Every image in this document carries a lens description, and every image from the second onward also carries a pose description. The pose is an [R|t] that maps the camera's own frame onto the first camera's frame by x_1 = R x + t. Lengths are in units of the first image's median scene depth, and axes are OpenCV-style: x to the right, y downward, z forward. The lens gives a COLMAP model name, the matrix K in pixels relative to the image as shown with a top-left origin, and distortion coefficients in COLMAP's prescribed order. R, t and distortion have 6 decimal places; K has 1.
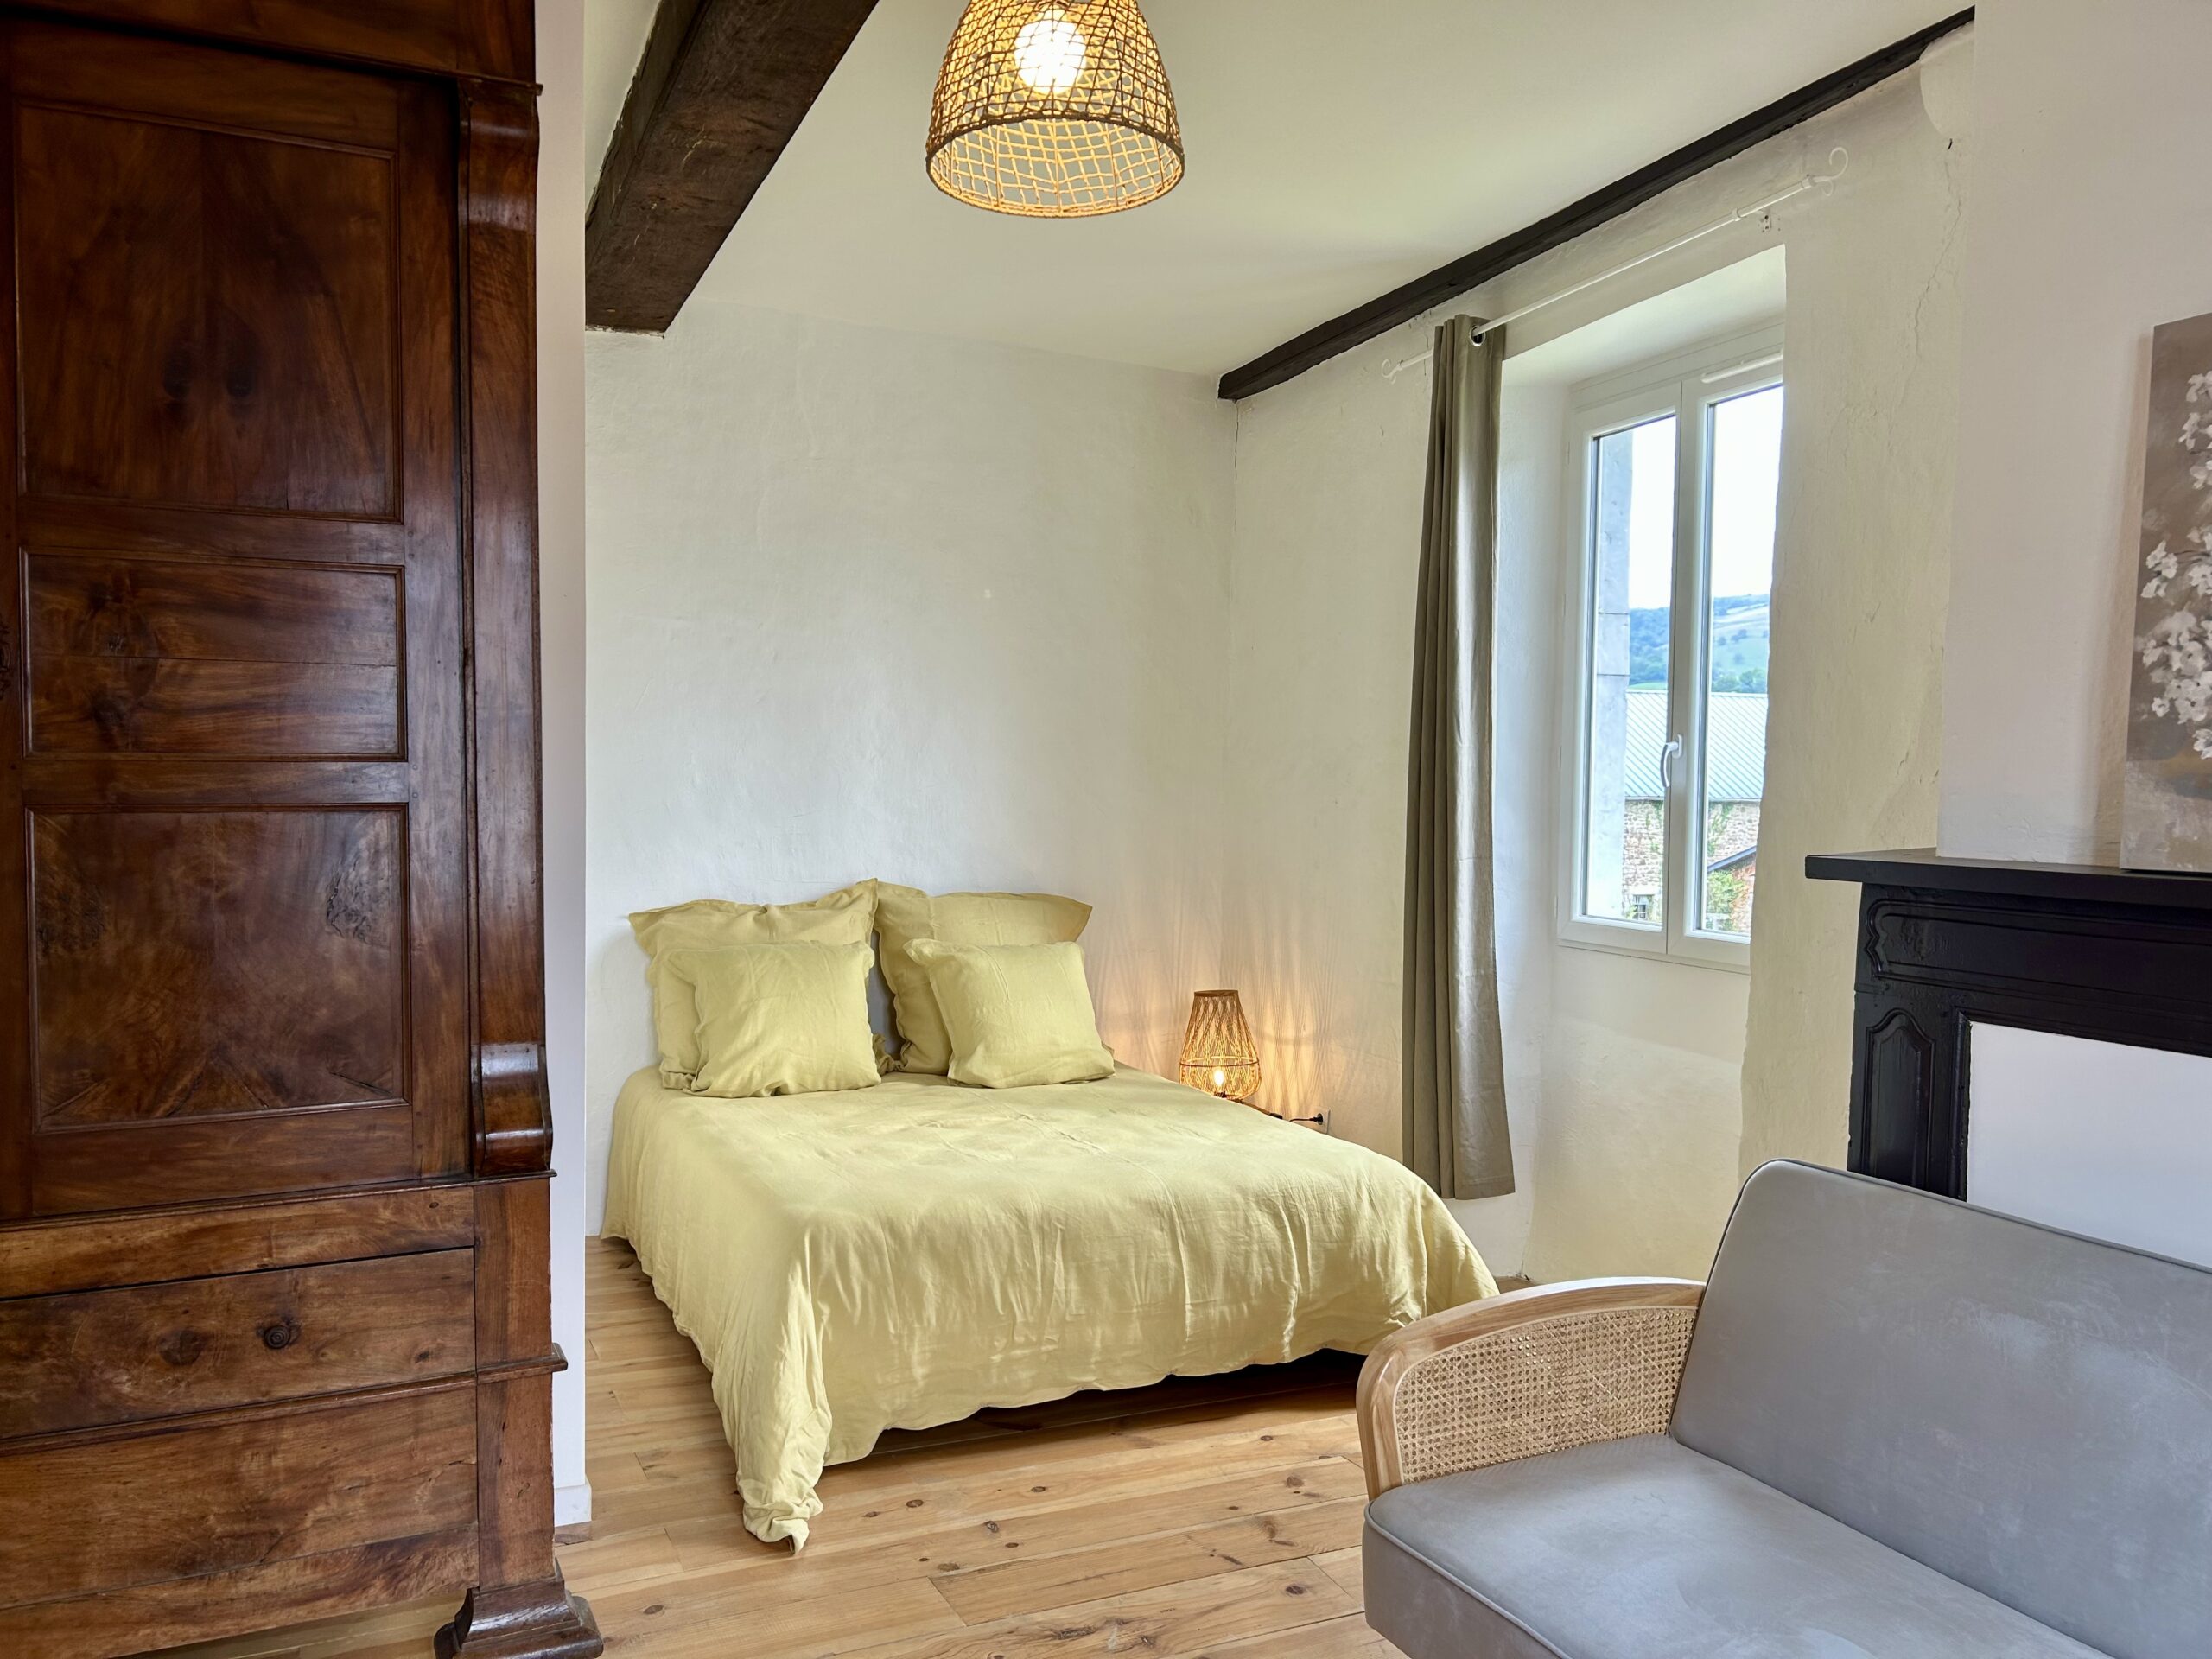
lens RADIAL K [[1640.0, 0, 1106.0], [0, 1640.0, 829.5], [0, 0, 1]] dist [-0.004173, -0.002535]
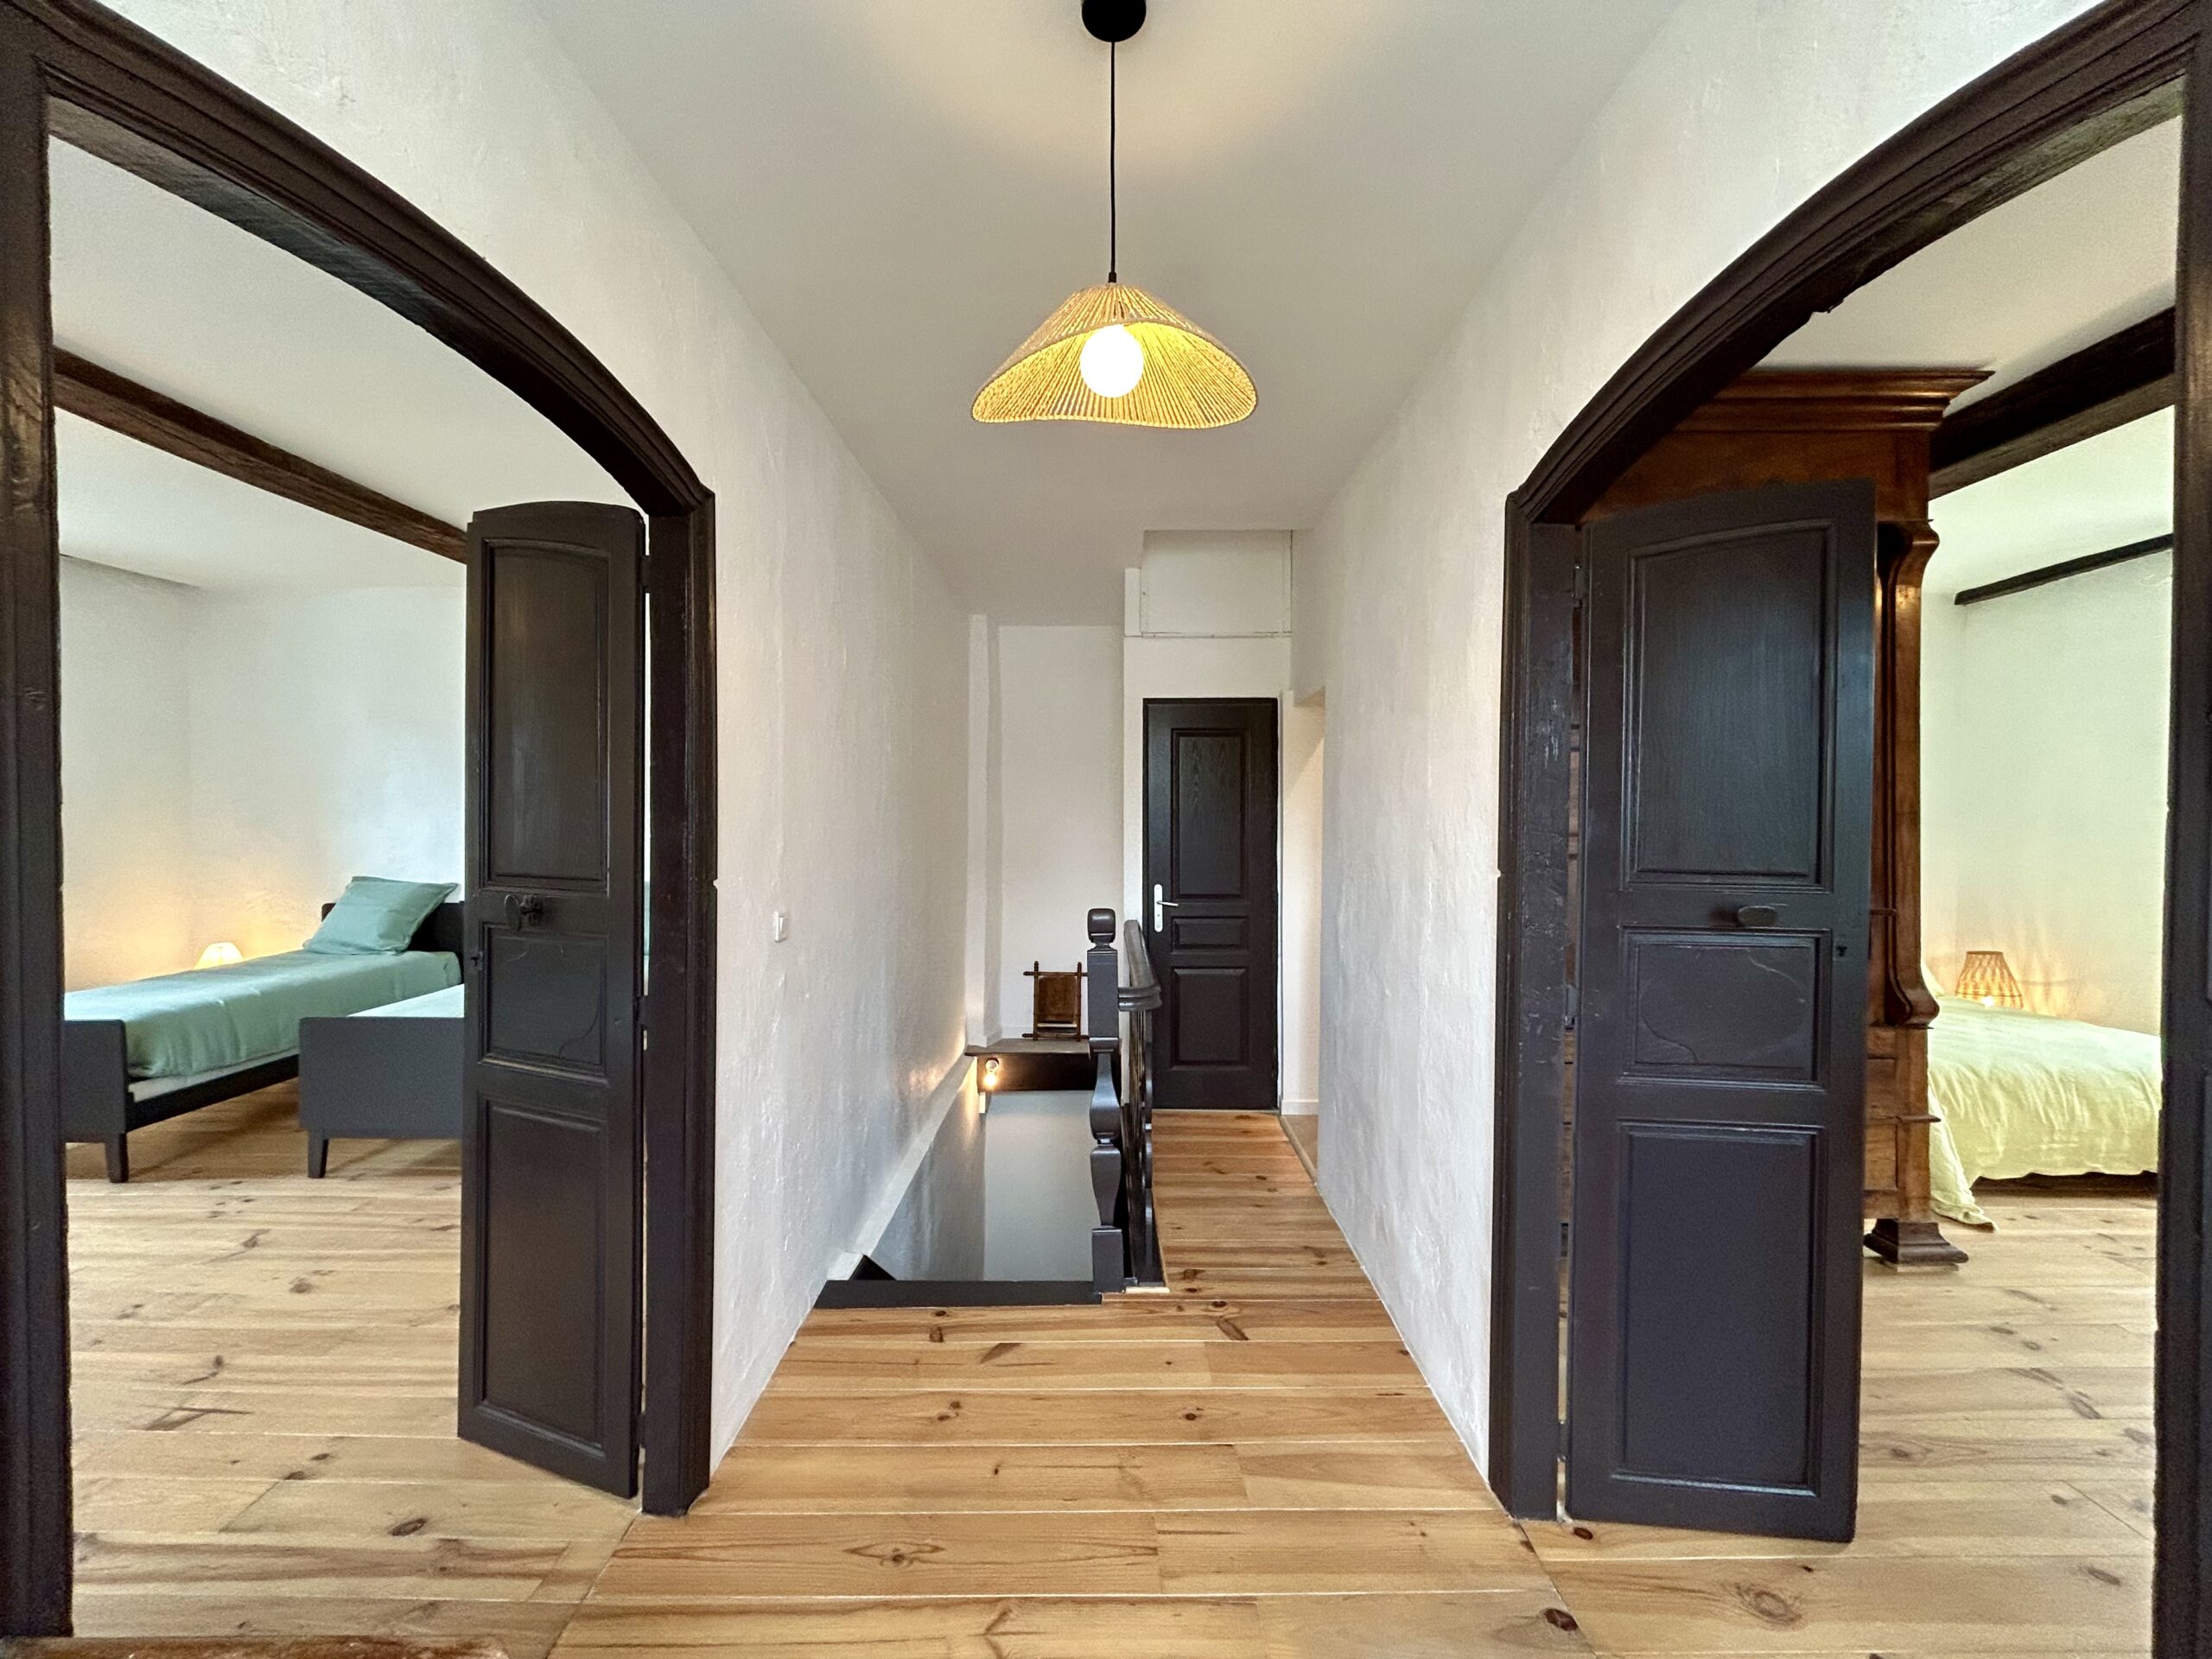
lens RADIAL K [[891.0, 0, 1103.7], [0, 891.0, 818.5], [0, 0, 1]] dist [-0.003042, -0.000705]
pose [[0.912950, 0.001728, -0.408068, -0.629624], [-0.011068, 0.999728, -0.020528, -0.016999], [0.407922, 0.023257, 0.912721, -0.358956]]
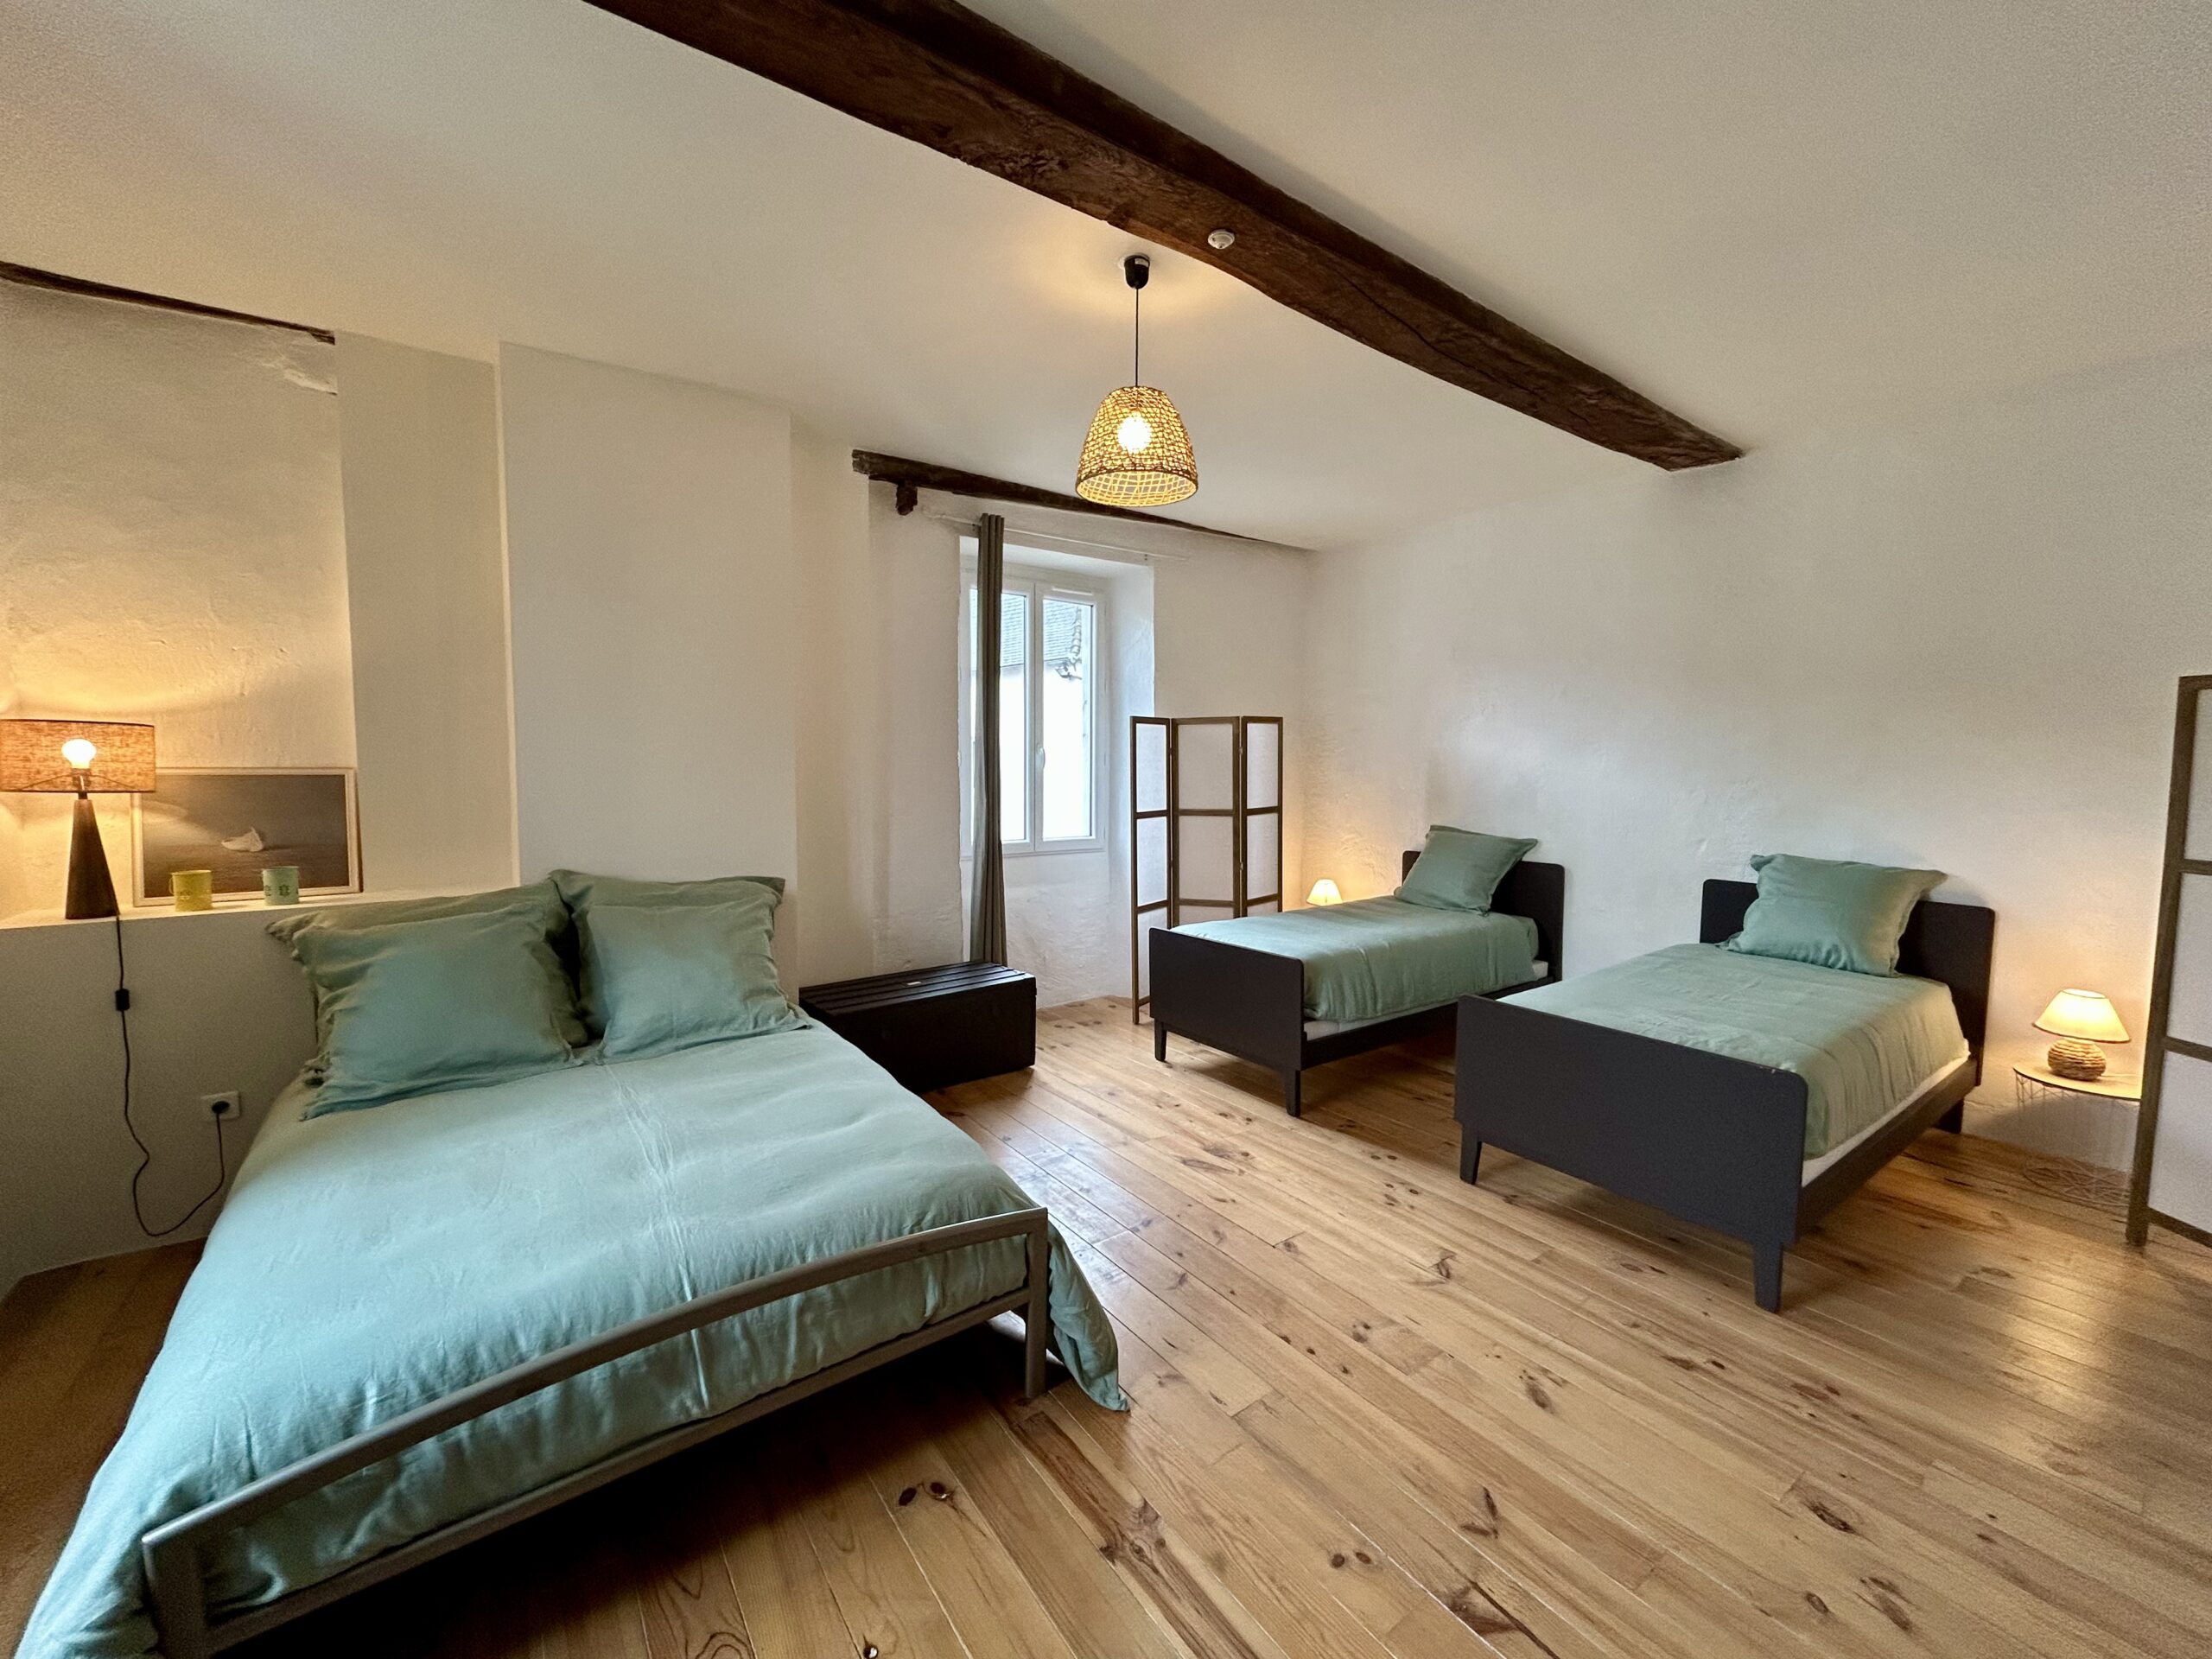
lens RADIAL K [[891.0, 0, 1103.7], [0, 891.0, 818.5], [0, 0, 1]] dist [-0.003042, -0.000705]
pose [[0.205142, 0.061975, -0.976768, -1.110681], [-0.036544, 0.997782, 0.055633, -0.007987], [0.978050, 0.024282, 0.206952, -0.328441]]
